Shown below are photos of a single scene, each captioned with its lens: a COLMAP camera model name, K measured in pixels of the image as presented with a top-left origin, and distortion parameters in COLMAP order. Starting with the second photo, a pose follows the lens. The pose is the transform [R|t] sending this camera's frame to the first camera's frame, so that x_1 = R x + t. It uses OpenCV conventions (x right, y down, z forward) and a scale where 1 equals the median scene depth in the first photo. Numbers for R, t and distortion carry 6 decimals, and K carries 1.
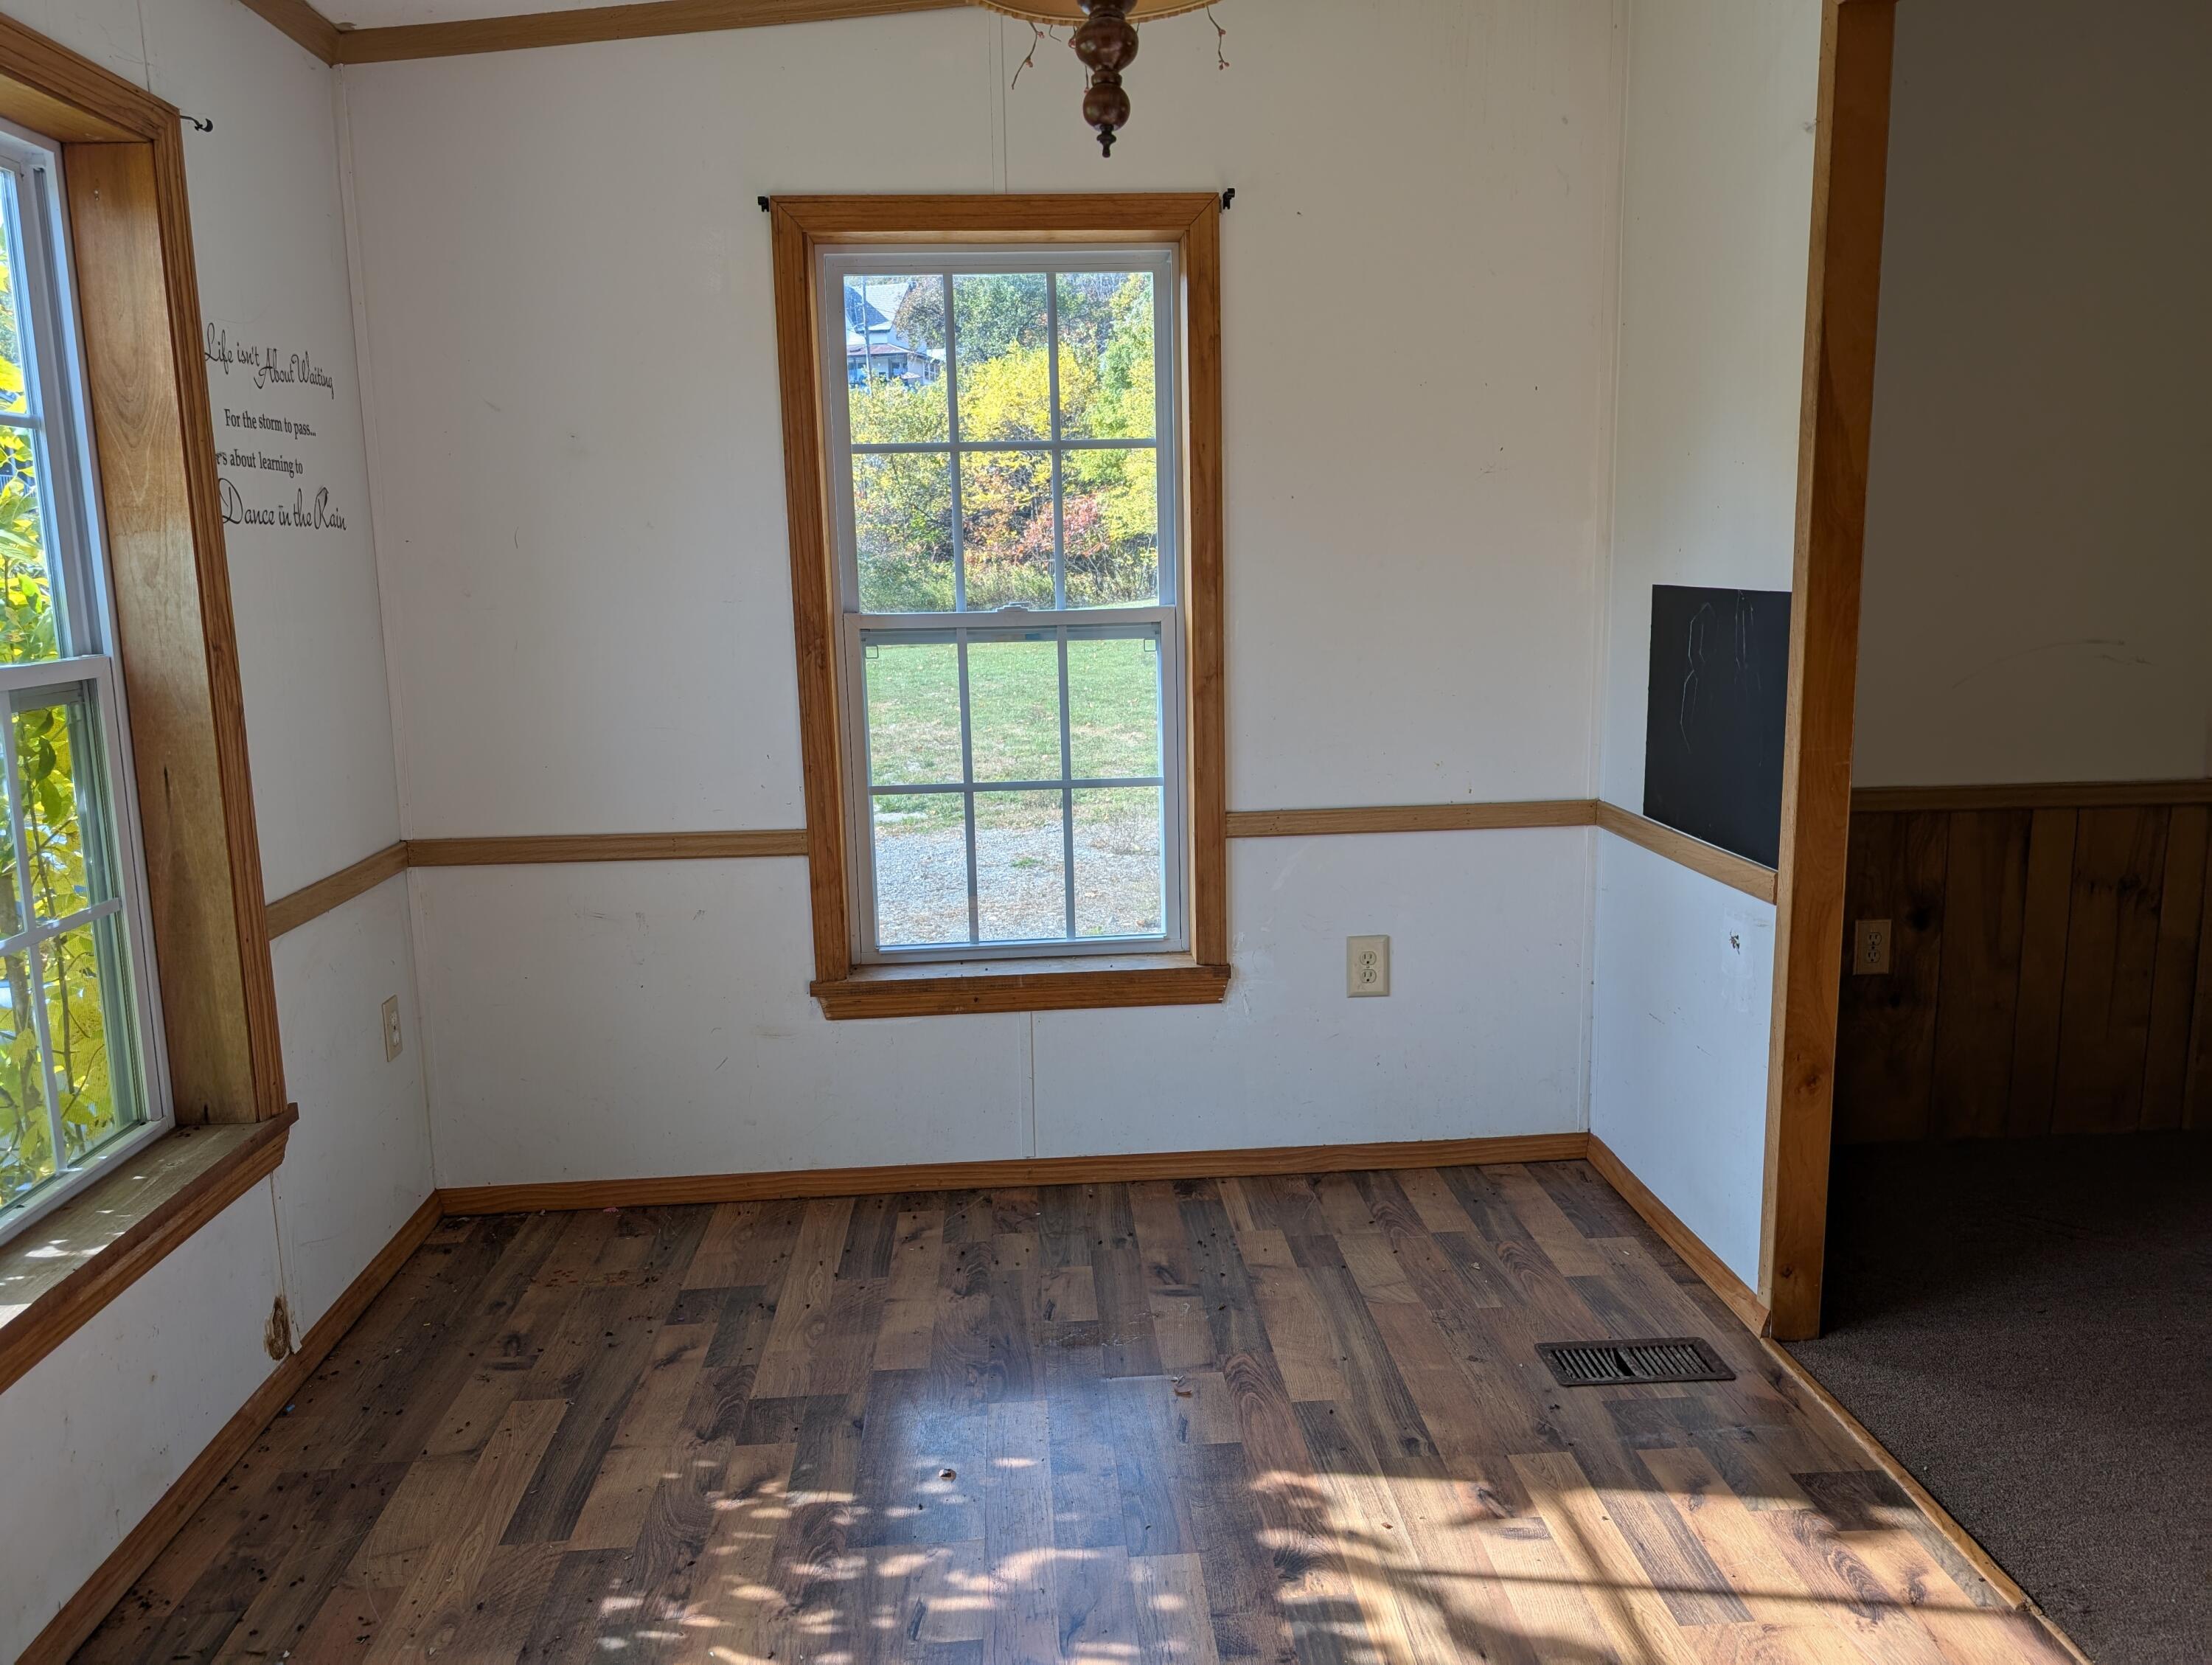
lens RADIAL K [[1583.7, 0, 1117.4], [0, 1583.7, 814.0], [0, 0, 1]] dist [0.041000, -0.044122]
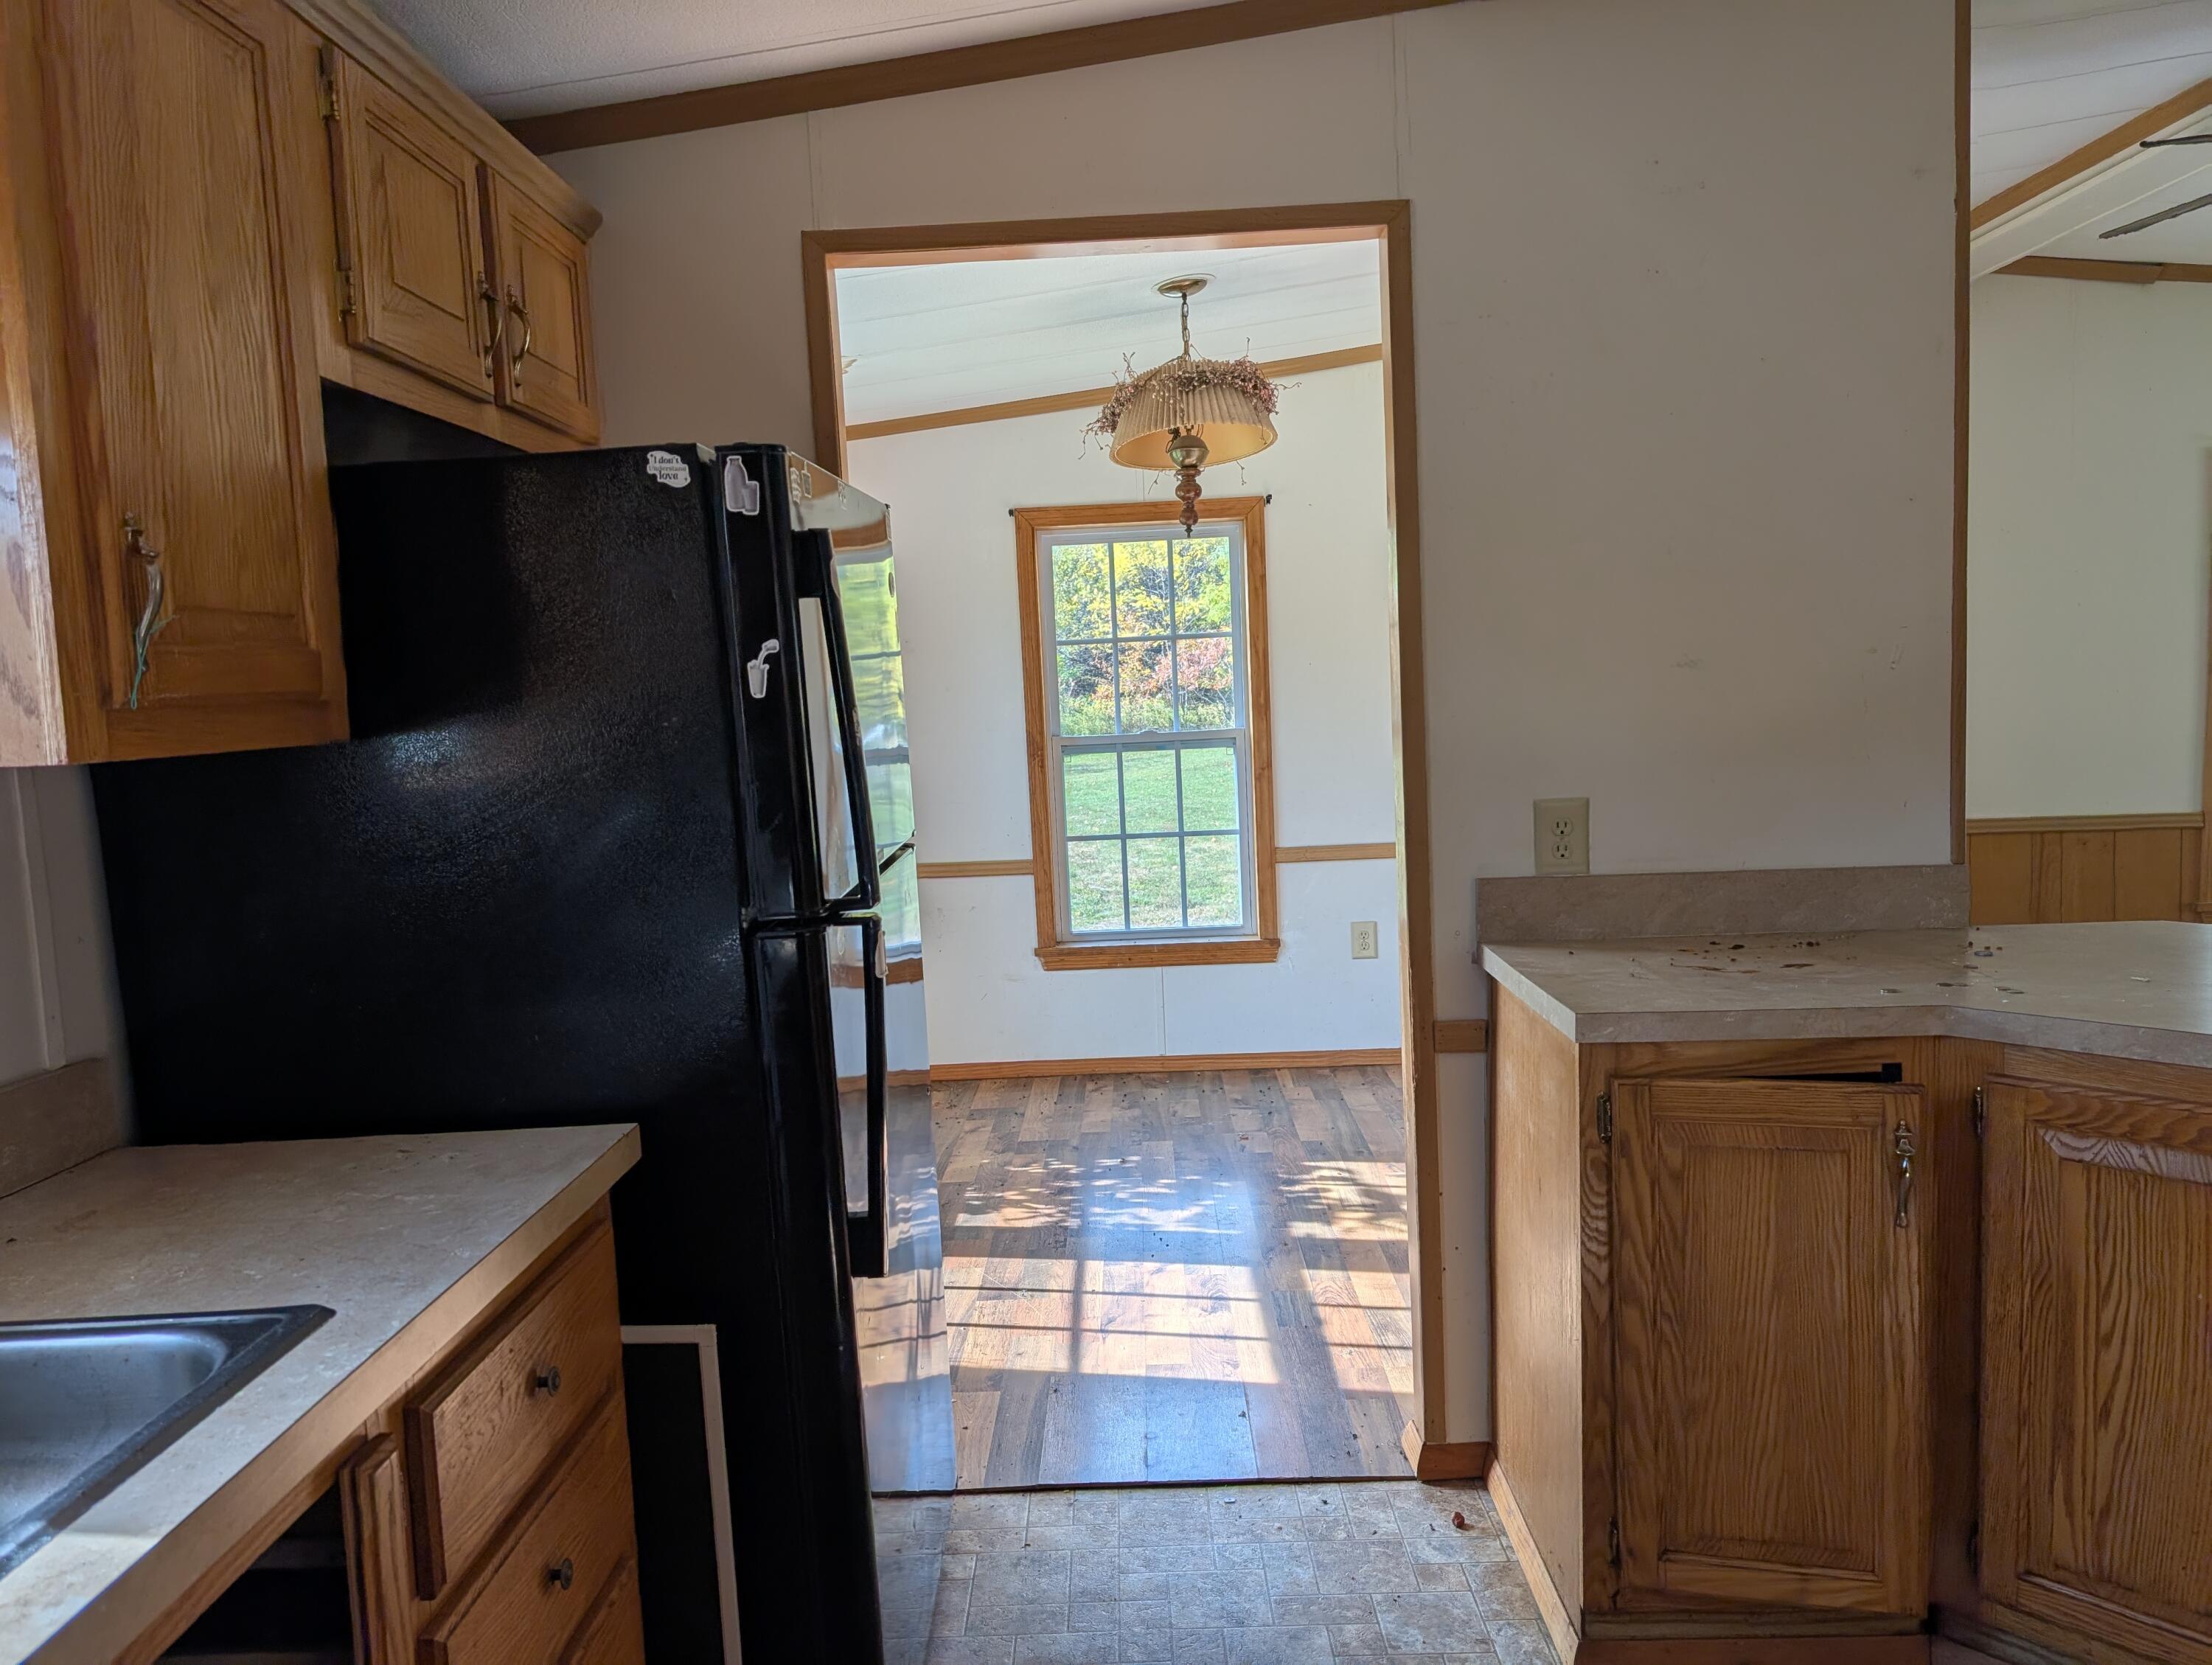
lens RADIAL K [[1583.7, 0, 1112.3], [0, 1583.7, 840.1], [0, 0, 1]] dist [0.041000, -0.044122]
pose [[0.996123, -0.014758, -0.086728, 0.042486], [0.009067, 0.997801, -0.065654, 0.103330], [0.087507, 0.064613, 0.994066, -0.723132]]
